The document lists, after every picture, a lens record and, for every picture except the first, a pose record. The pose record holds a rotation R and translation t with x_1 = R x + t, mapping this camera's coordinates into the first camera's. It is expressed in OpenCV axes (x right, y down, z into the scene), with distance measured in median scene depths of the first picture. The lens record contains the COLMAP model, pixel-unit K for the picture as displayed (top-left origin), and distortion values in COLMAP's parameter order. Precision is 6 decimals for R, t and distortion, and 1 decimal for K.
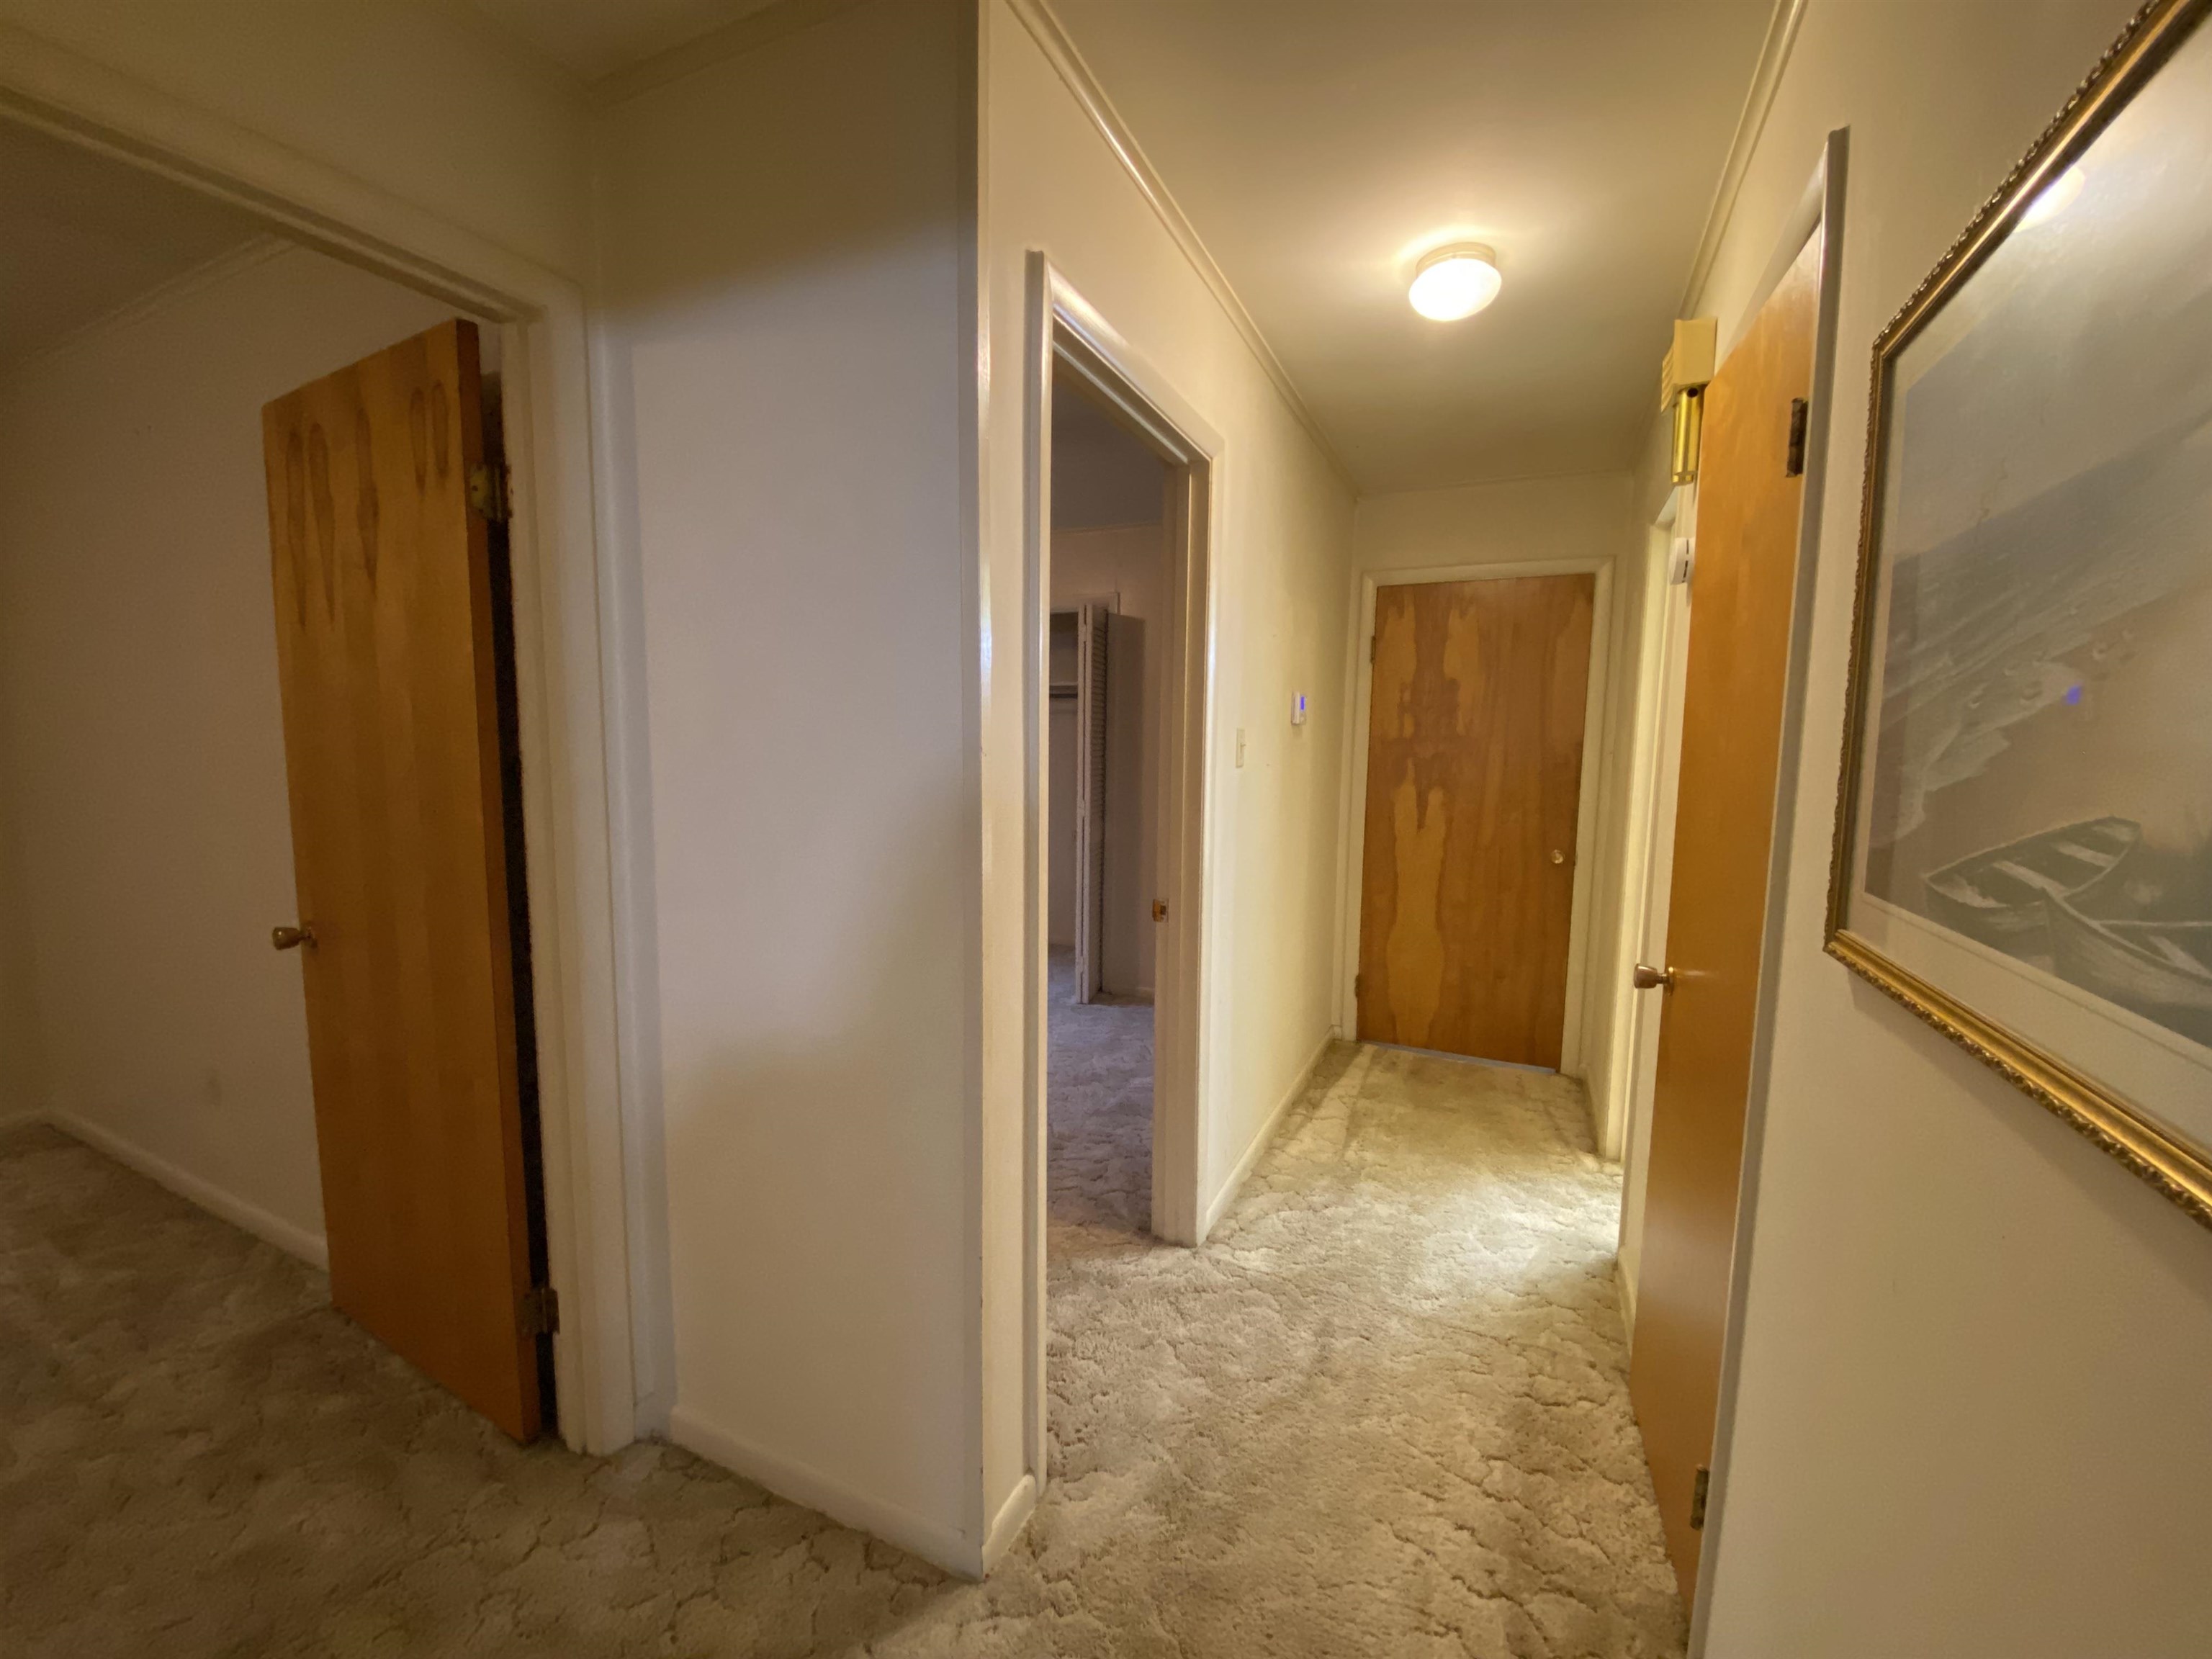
lens RADIAL K [[899.8, 0, 1108.4], [0, 899.8, 832.0], [0, 0, 1]] dist [-0.014685, -0.001425]
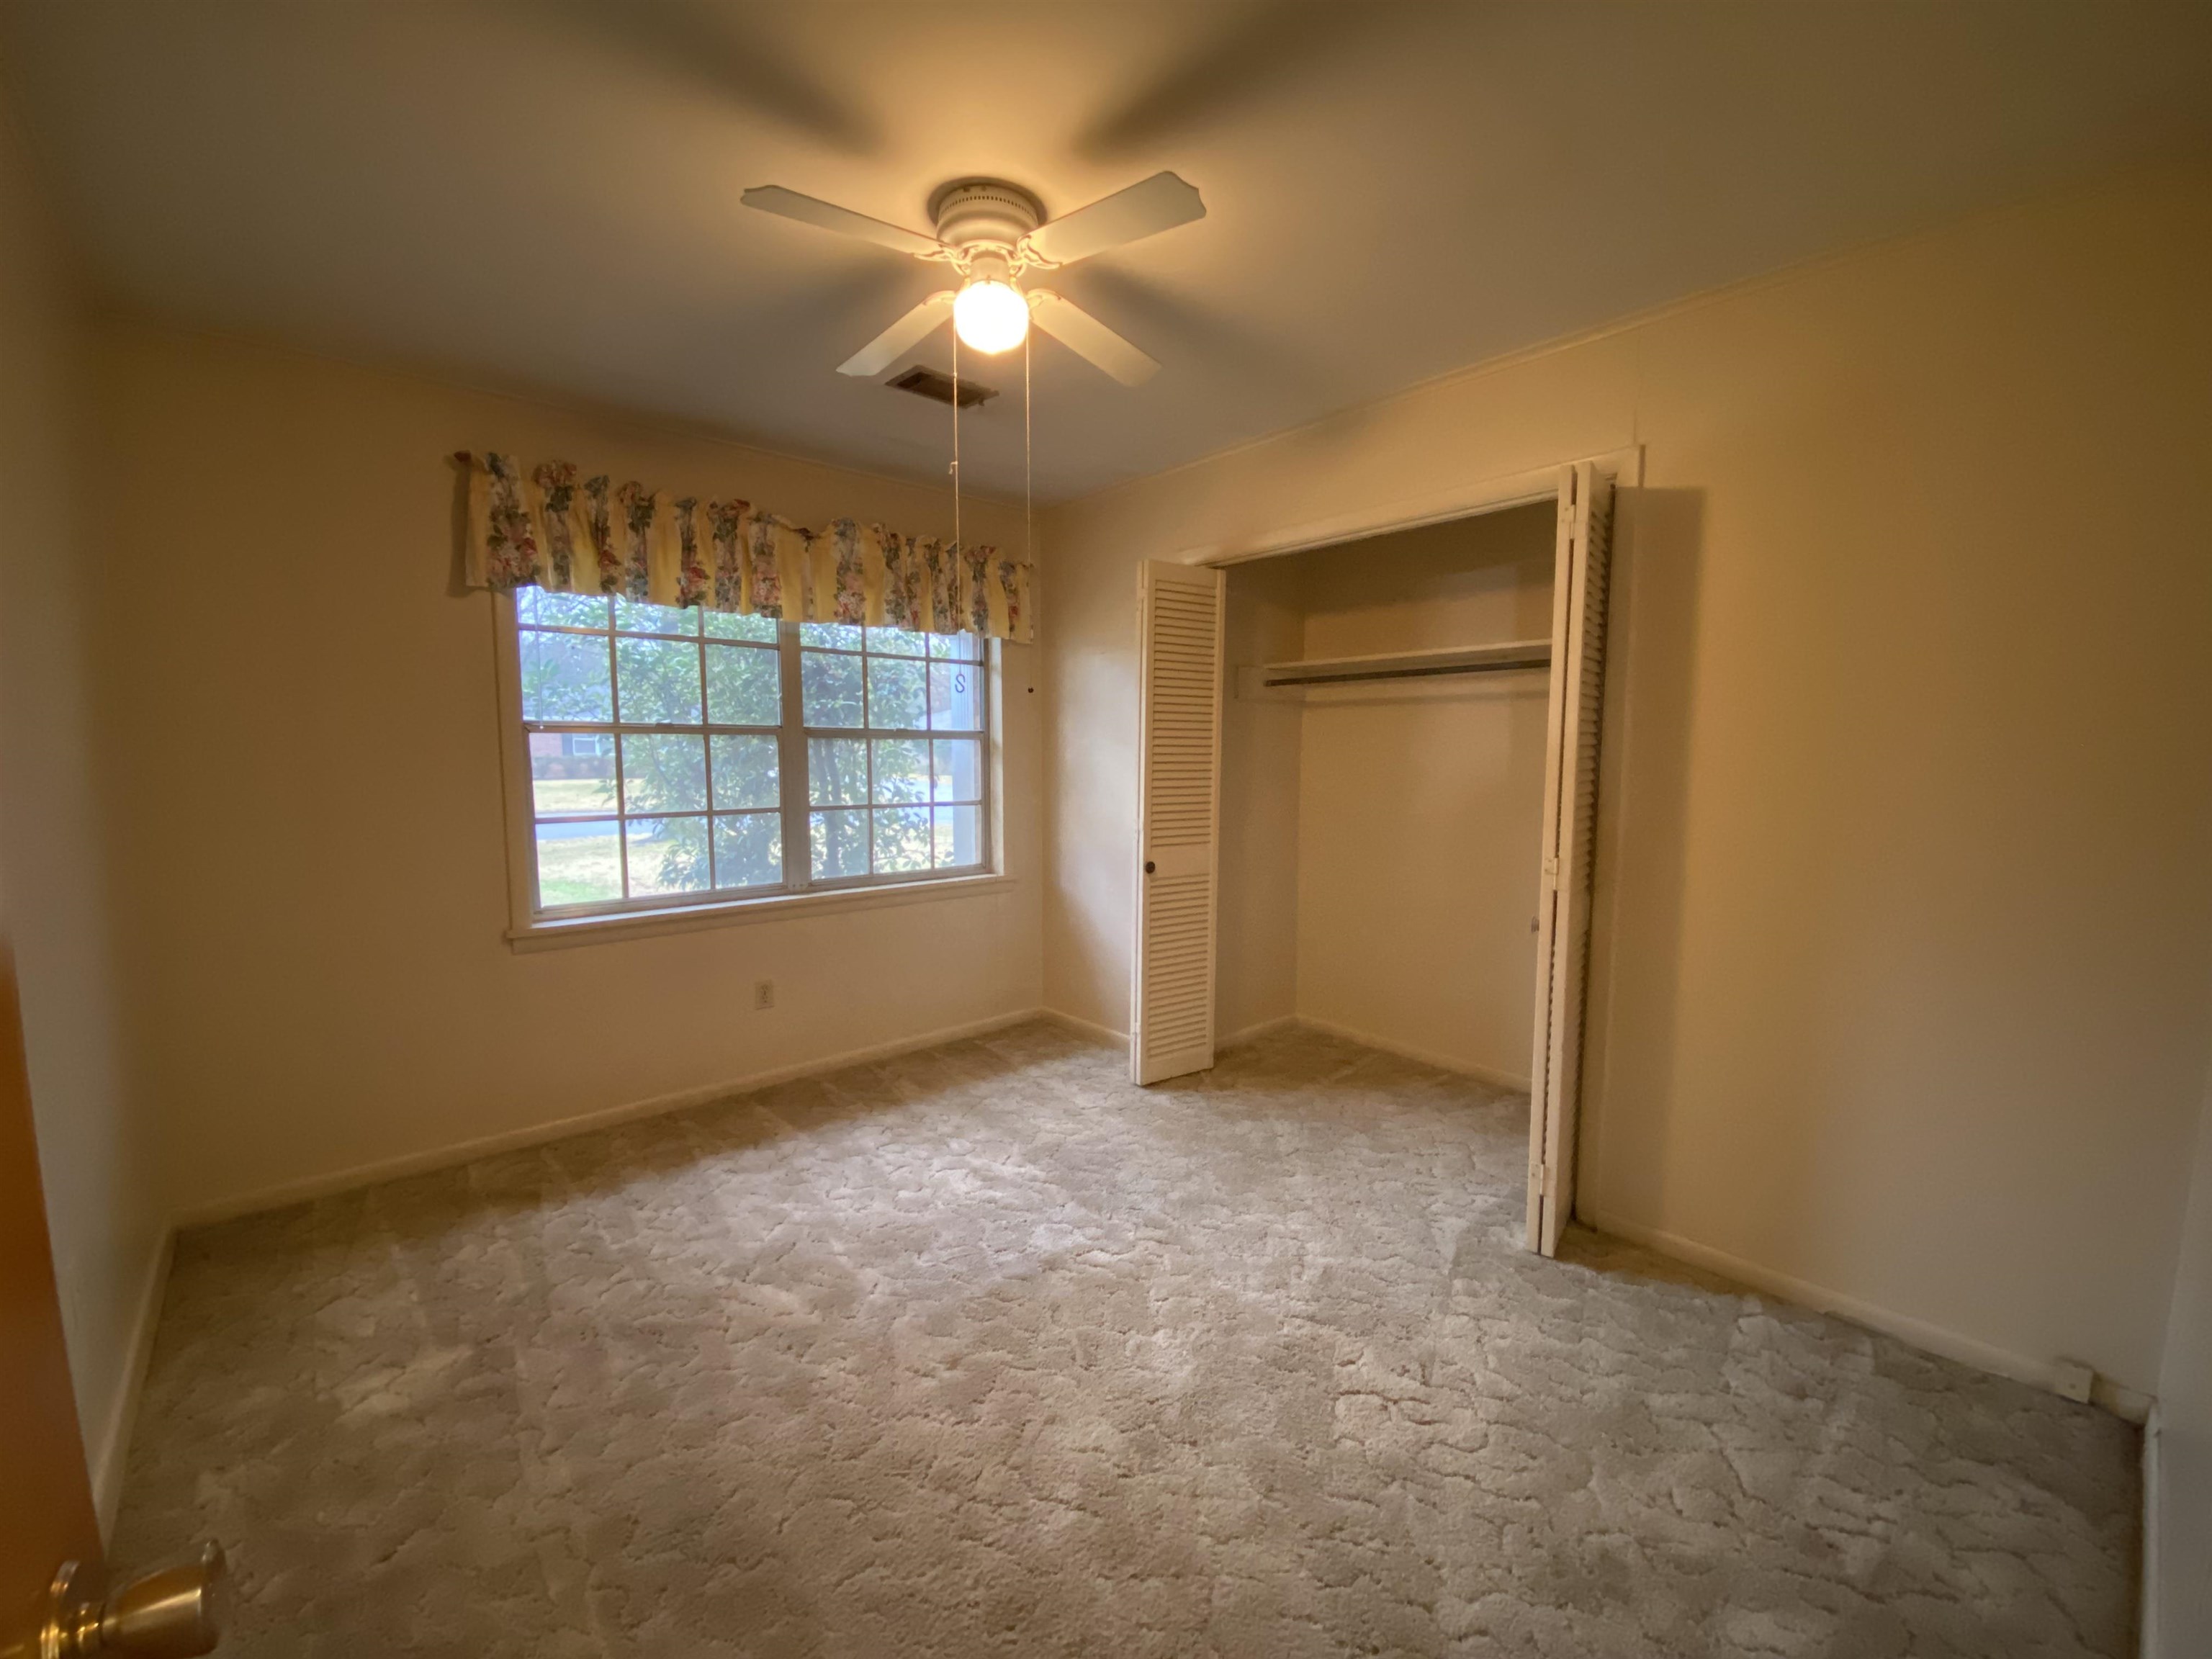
lens RADIAL K [[899.8, 0, 1106.9], [0, 899.8, 831.7], [0, 0, 1]] dist [-0.014685, -0.001425]
pose [[0.912710, 0.007593, -0.408537, -0.053423], [-0.010840, 0.999925, -0.005632, -0.053953], [0.408463, 0.009569, 0.912725, 0.451221]]
